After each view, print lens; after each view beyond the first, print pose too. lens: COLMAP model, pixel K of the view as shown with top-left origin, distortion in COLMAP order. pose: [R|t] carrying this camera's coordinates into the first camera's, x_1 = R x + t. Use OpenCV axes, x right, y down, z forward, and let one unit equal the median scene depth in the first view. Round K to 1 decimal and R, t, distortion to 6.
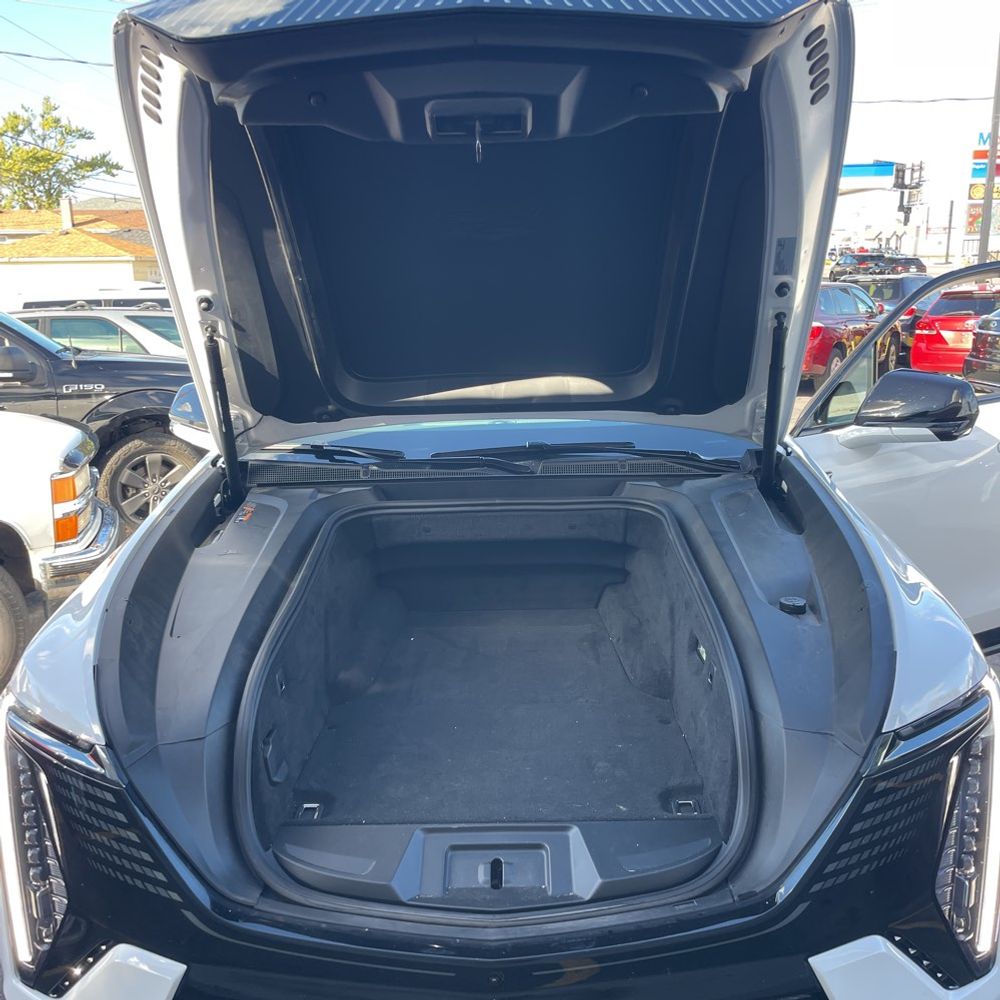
lens RADIAL K [[1006.8, 0, 500.0], [0, 1006.8, 500.0], [0, 0, 1]] dist [0.102795, -0.138135]
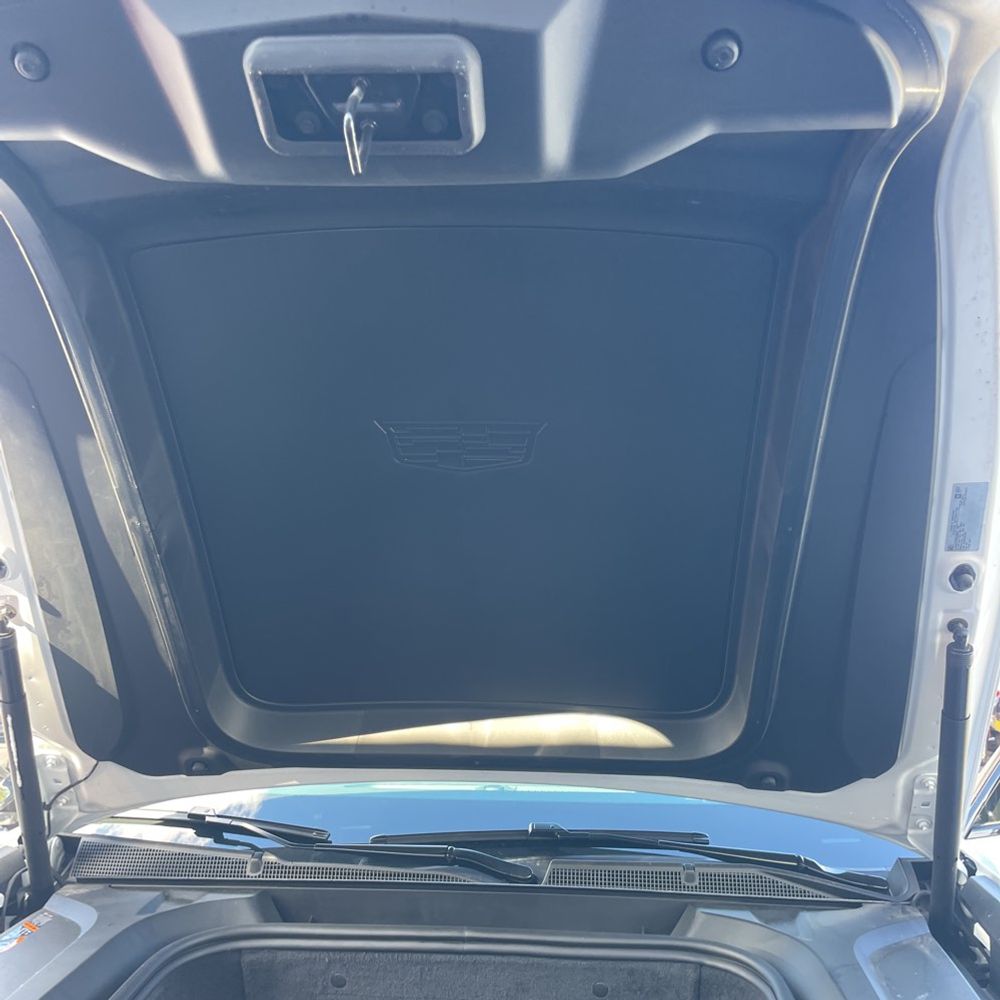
lens RADIAL K [[1006.8, 0, 500.0], [0, 1006.8, 500.0], [0, 0, 1]] dist [0.102795, -0.138135]
pose [[0.997661, 0.030562, -0.061141, 0.043336], [-0.049909, 0.936876, -0.346082, -0.029259], [0.046704, 0.348324, 0.936210, 0.377796]]
